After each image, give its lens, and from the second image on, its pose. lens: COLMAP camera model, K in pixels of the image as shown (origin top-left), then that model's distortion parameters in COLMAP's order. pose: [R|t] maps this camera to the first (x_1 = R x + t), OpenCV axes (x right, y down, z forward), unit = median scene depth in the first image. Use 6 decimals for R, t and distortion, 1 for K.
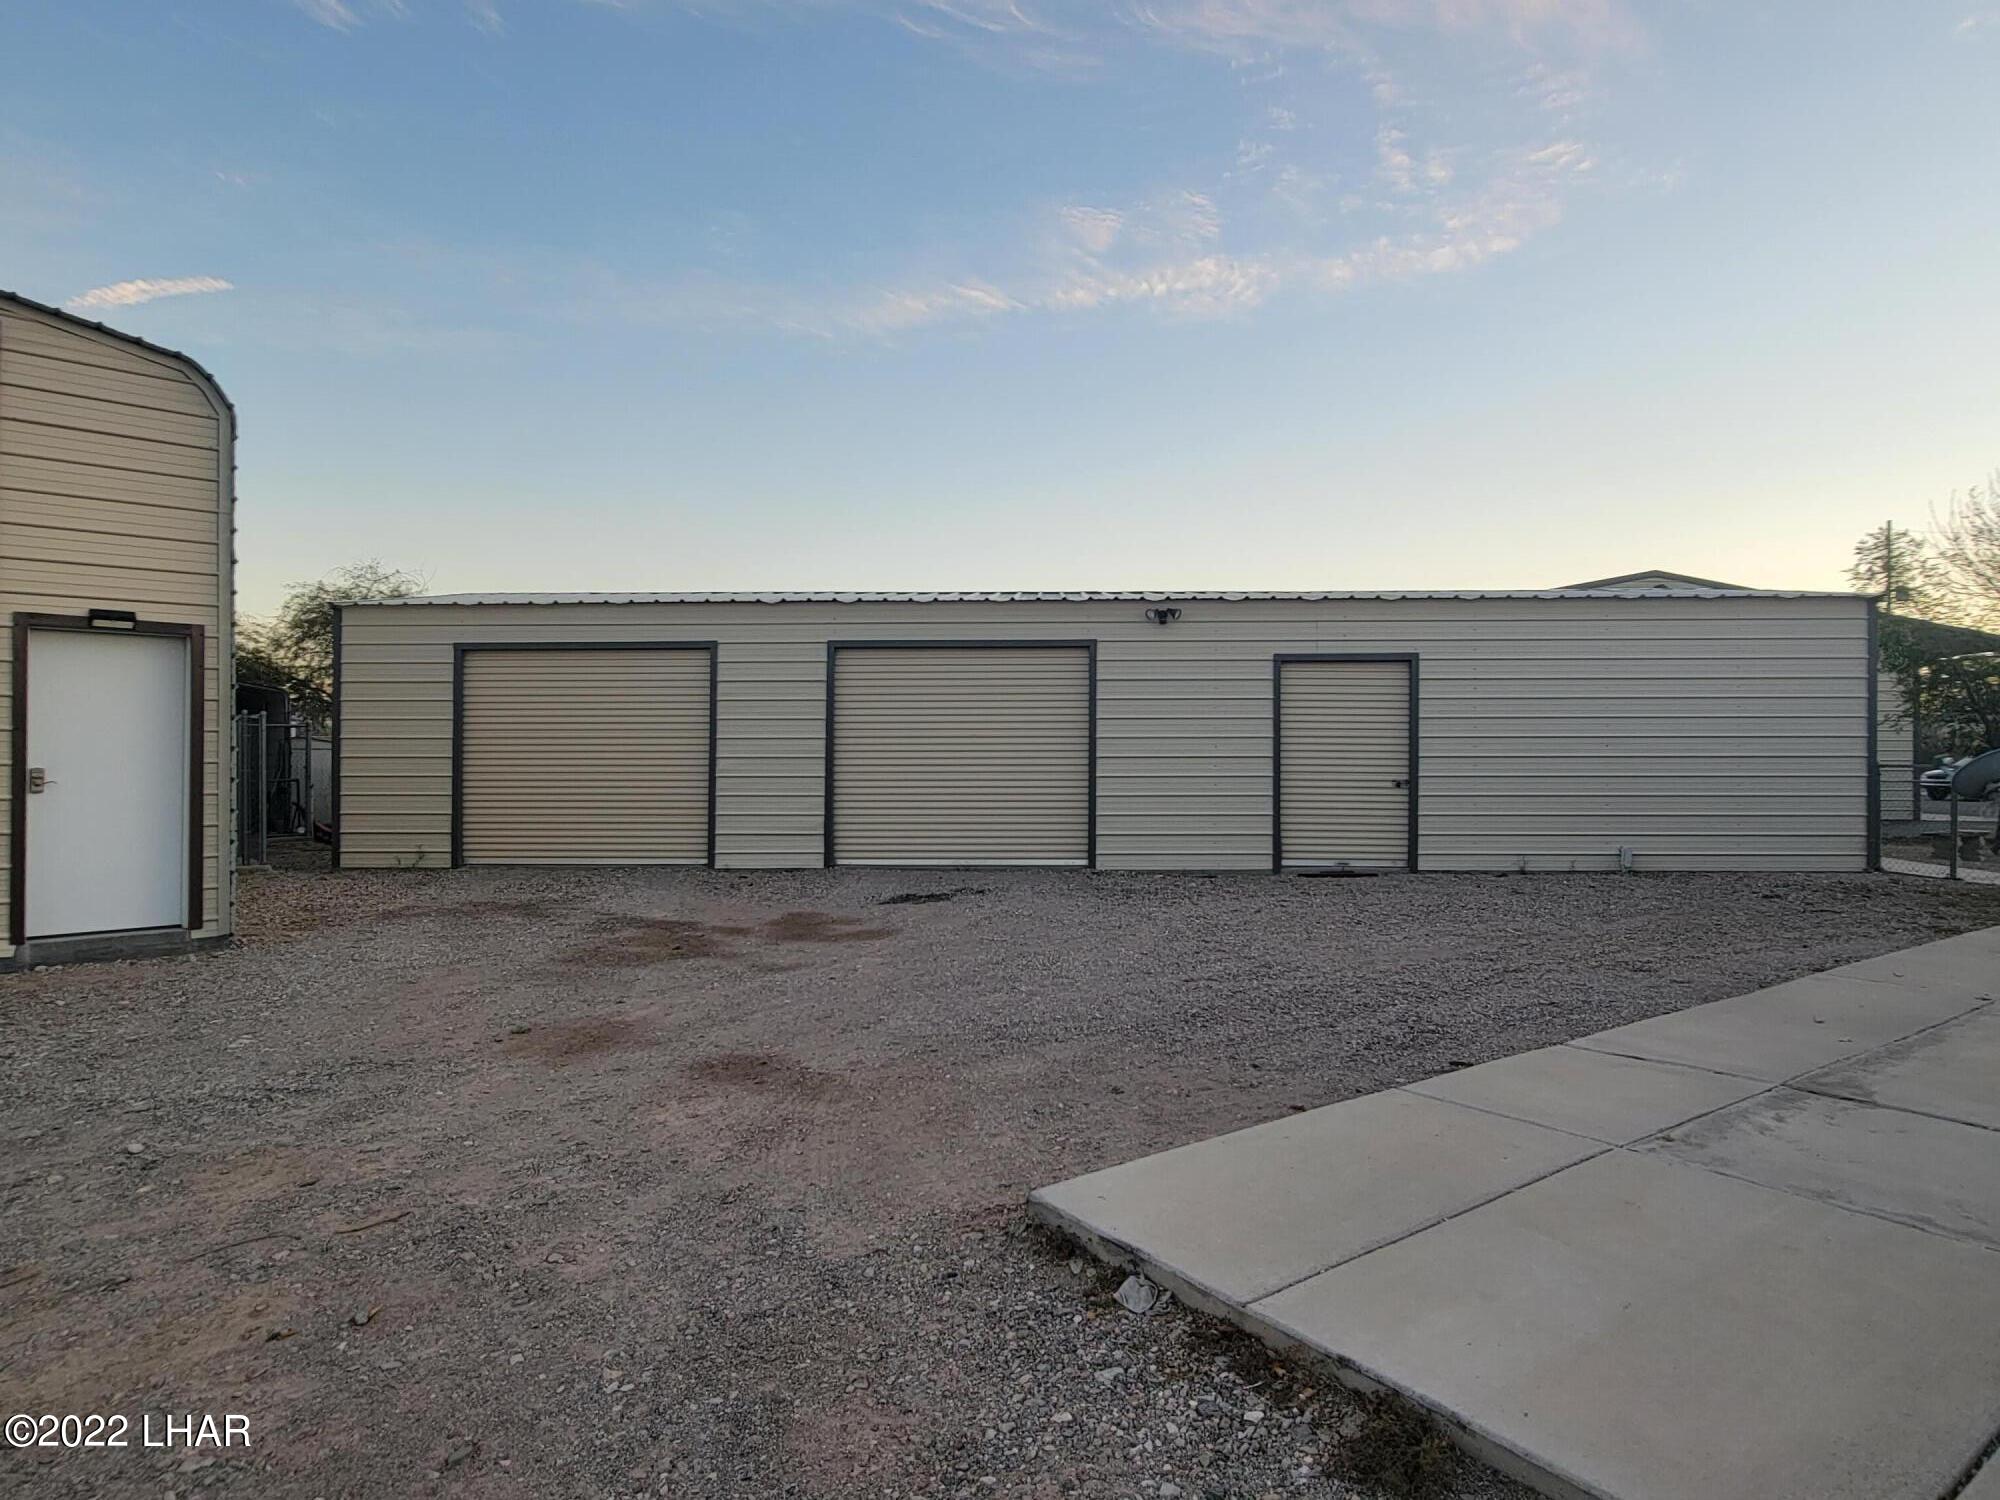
lens RADIAL K [[1144.5, 0, 998.0], [0, 1144.5, 746.4], [0, 0, 1]] dist [-0.001850, 0.000438]
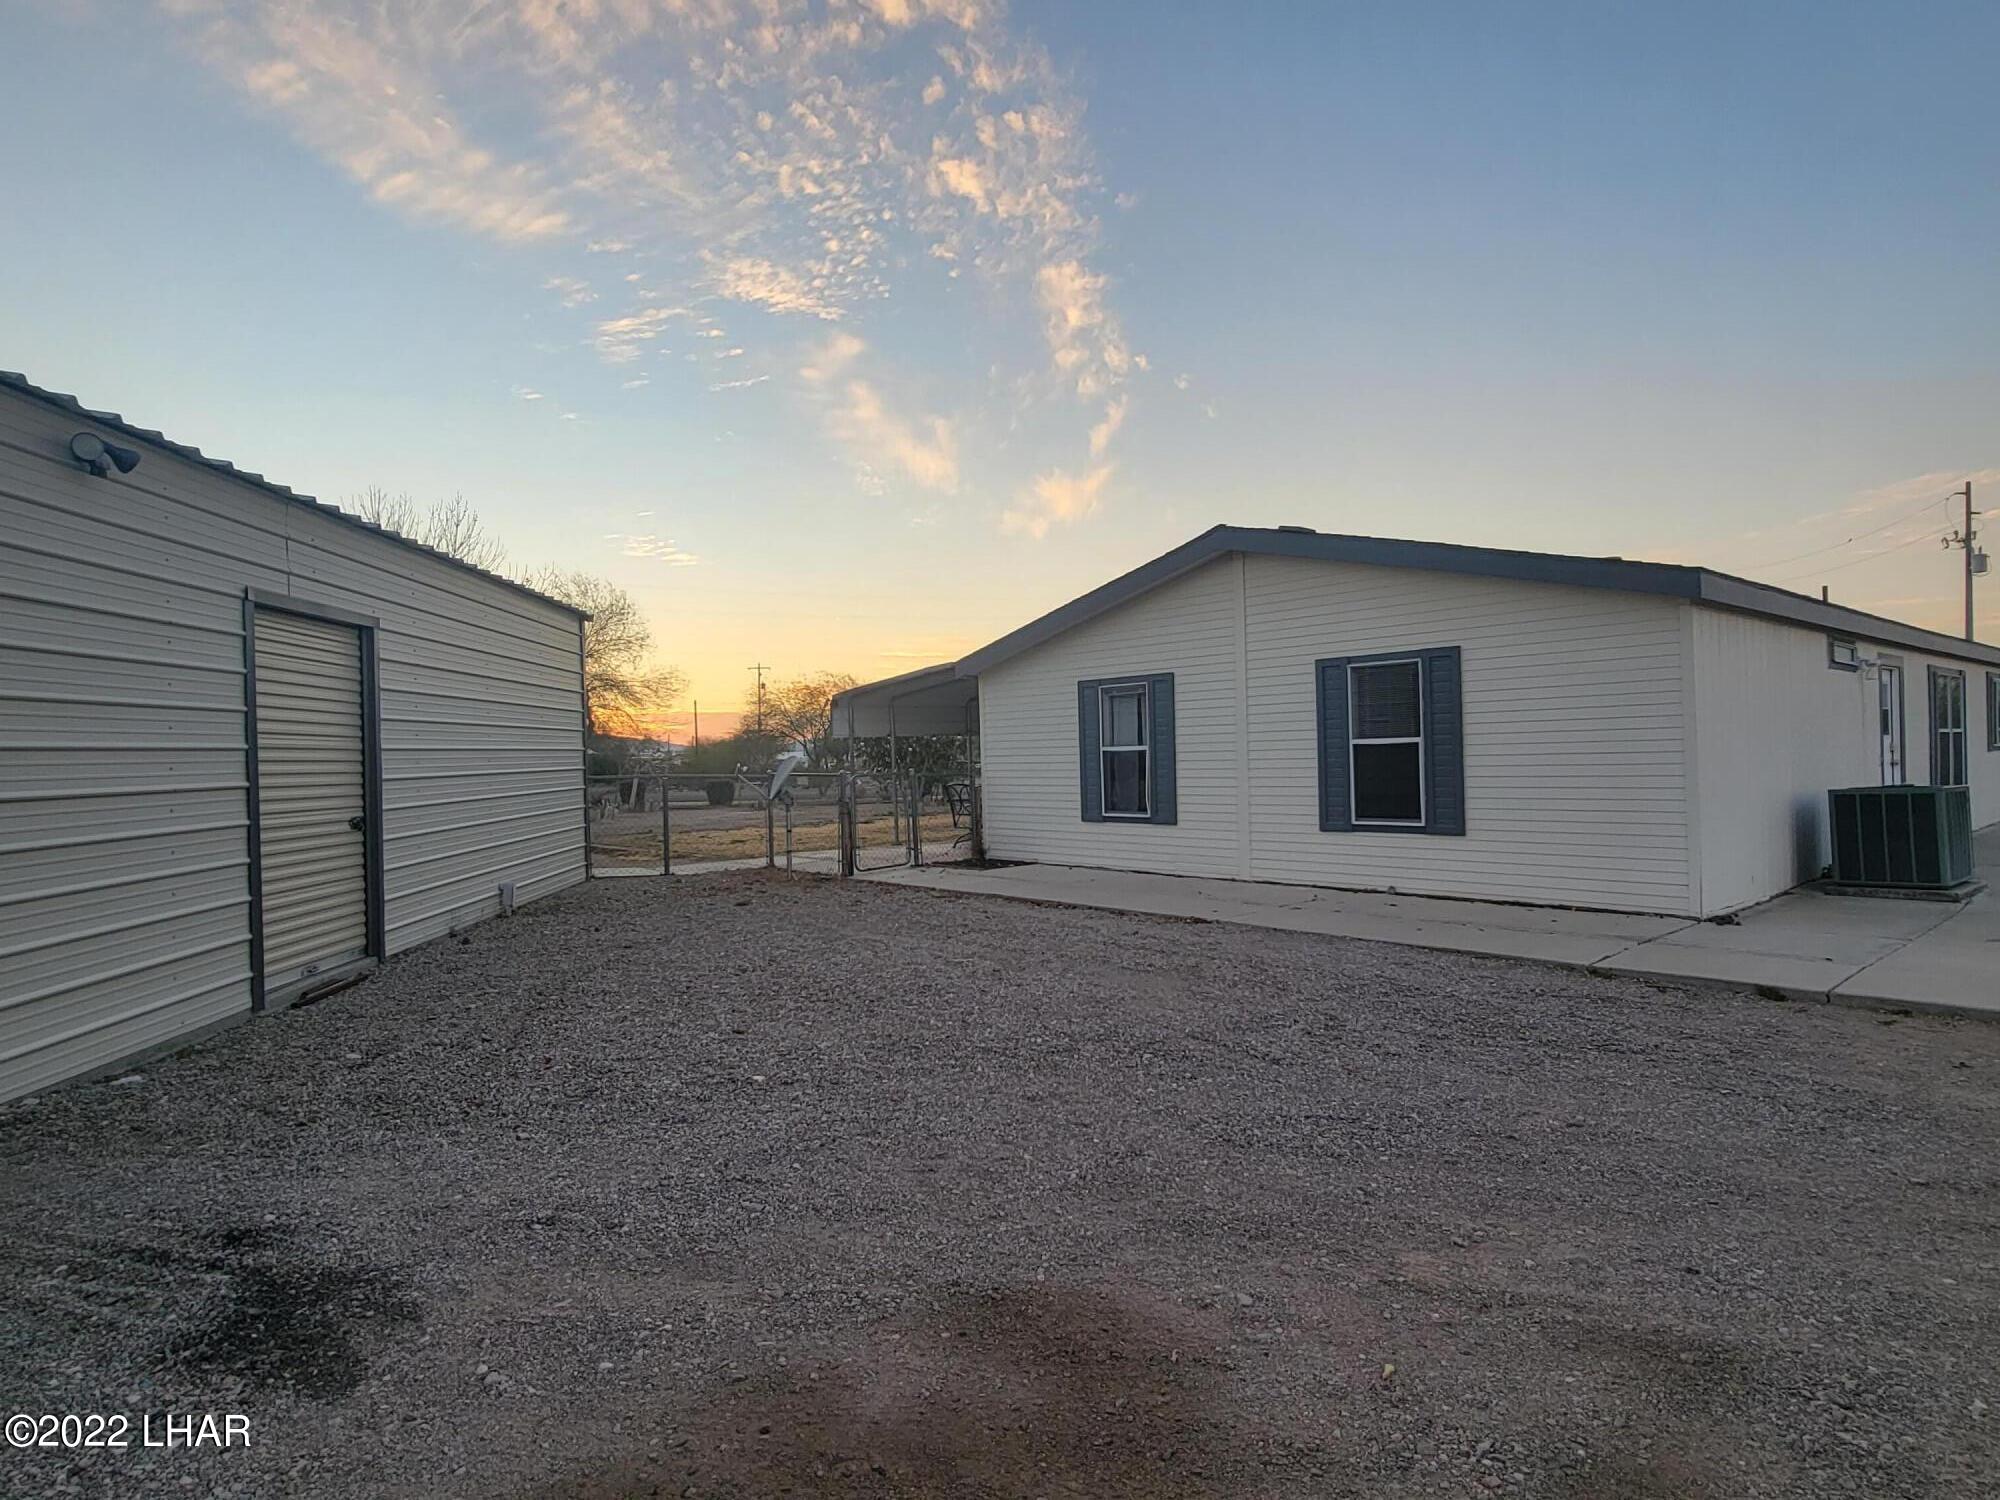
lens RADIAL K [[1144.5, 0, 998.0], [0, 1144.5, 746.4], [0, 0, 1]] dist [-0.001850, 0.000438]
pose [[-0.086359, 0.006457, 0.996243, -0.302292], [0.012539, 0.999907, -0.005394, -0.002050], [-0.996185, 0.012026, -0.086432, 0.709239]]
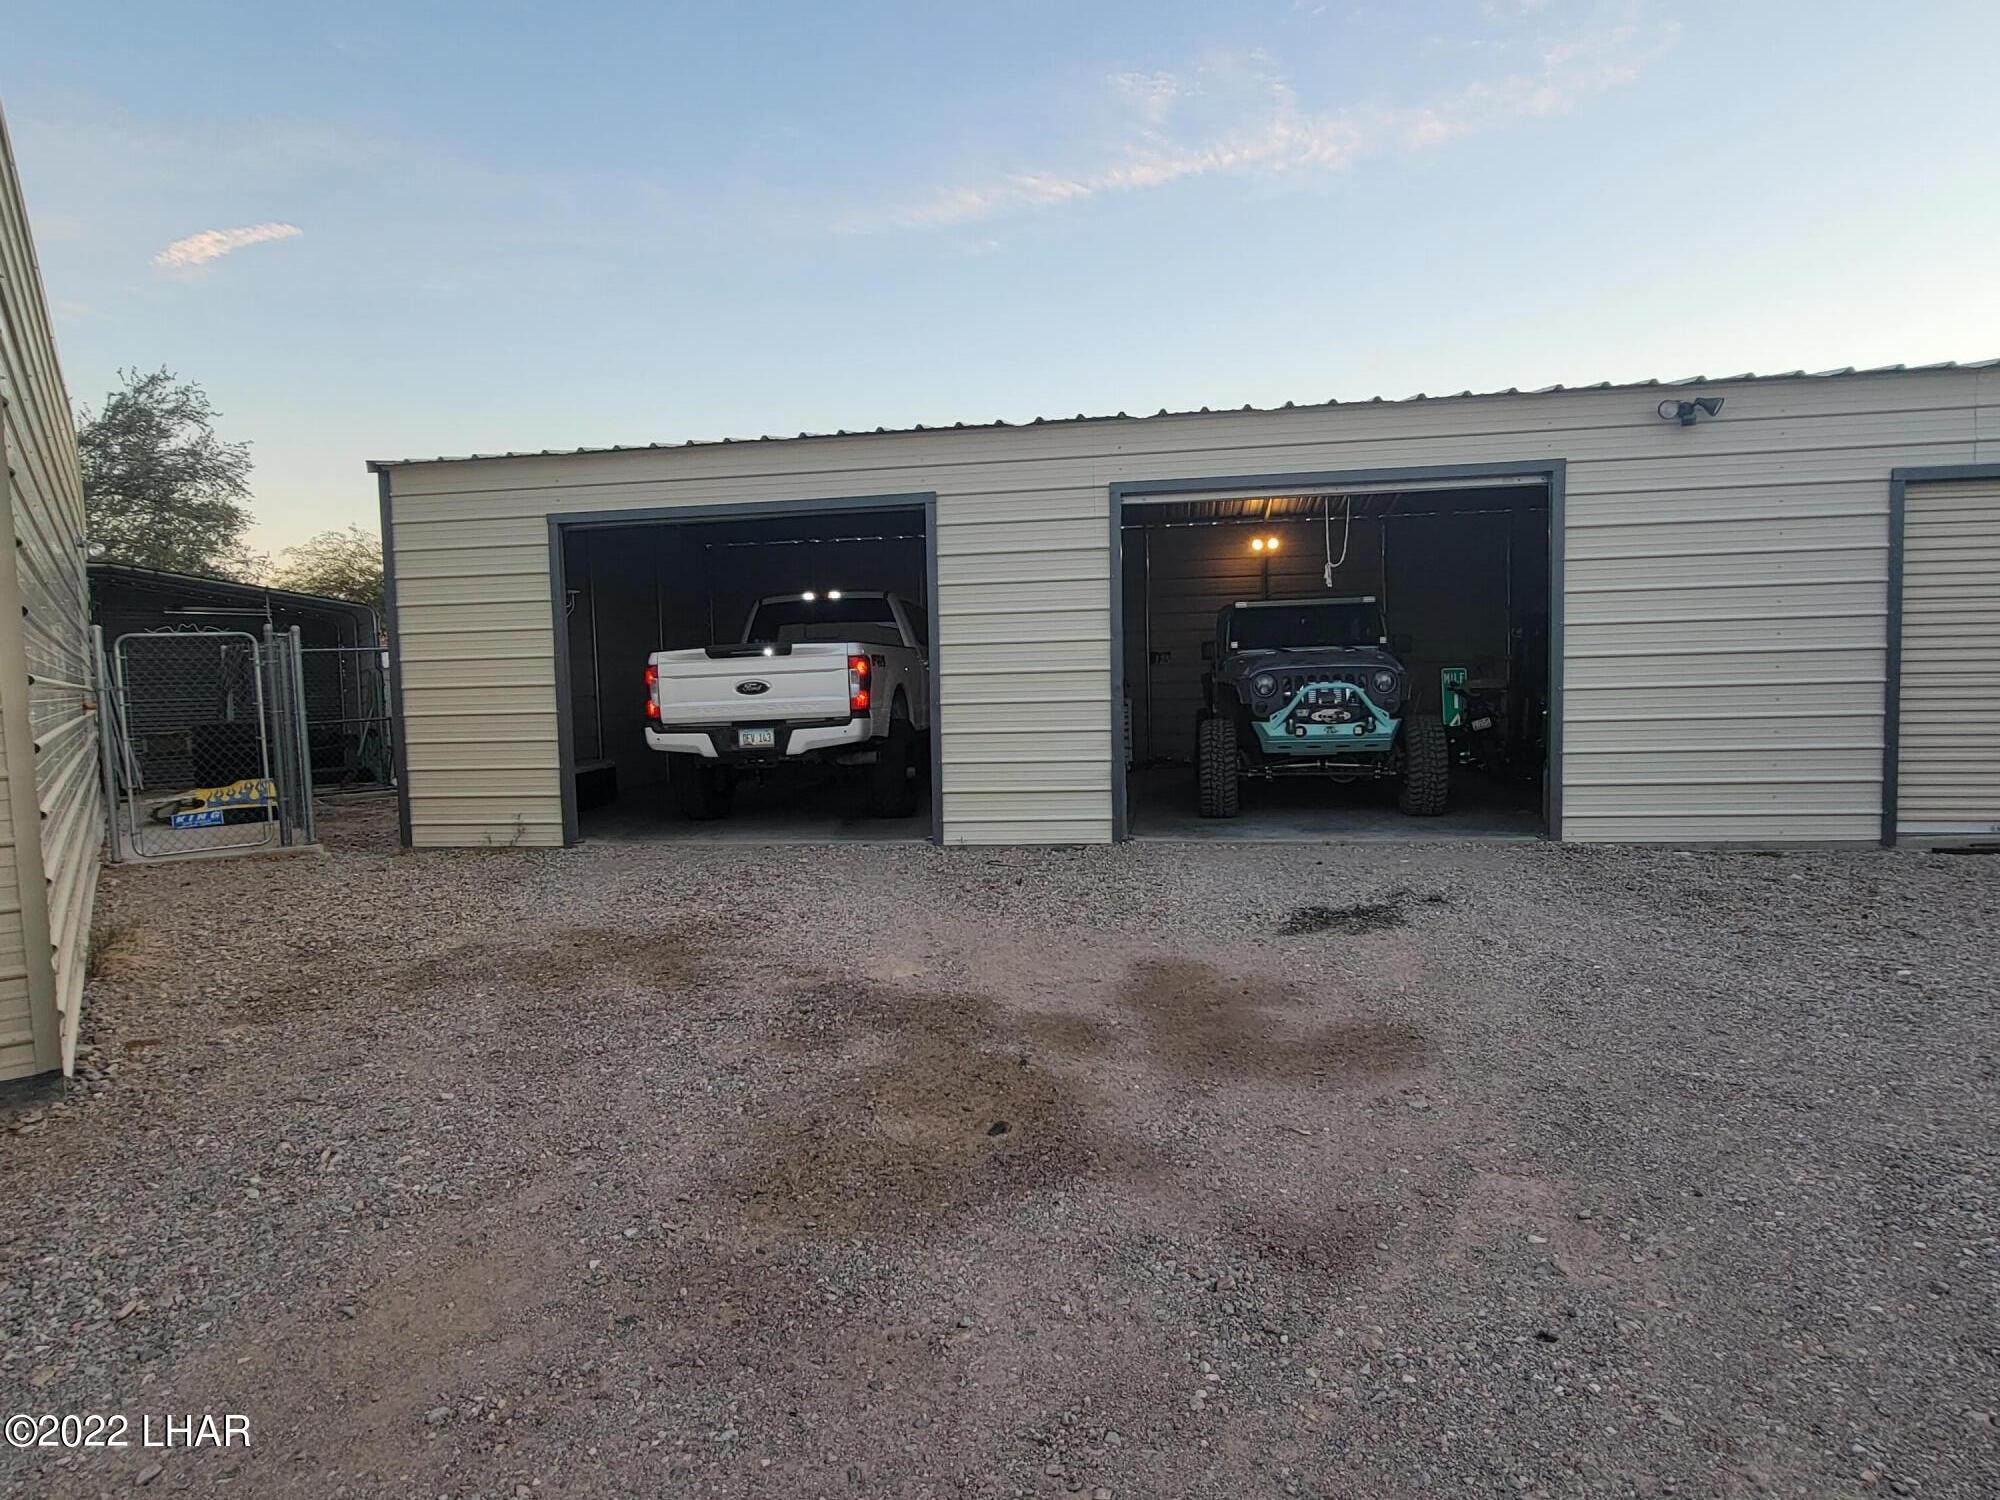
lens RADIAL K [[1155.7, 0, 997.9], [0, 1155.7, 753.1], [0, 0, 1]] dist [0.003001, 0.000391]
pose [[0.992642, -0.018354, -0.119686, -0.139041], [0.027863, 0.996543, 0.078266, 0.003489], [0.117835, -0.081025, 0.989722, 0.359224]]
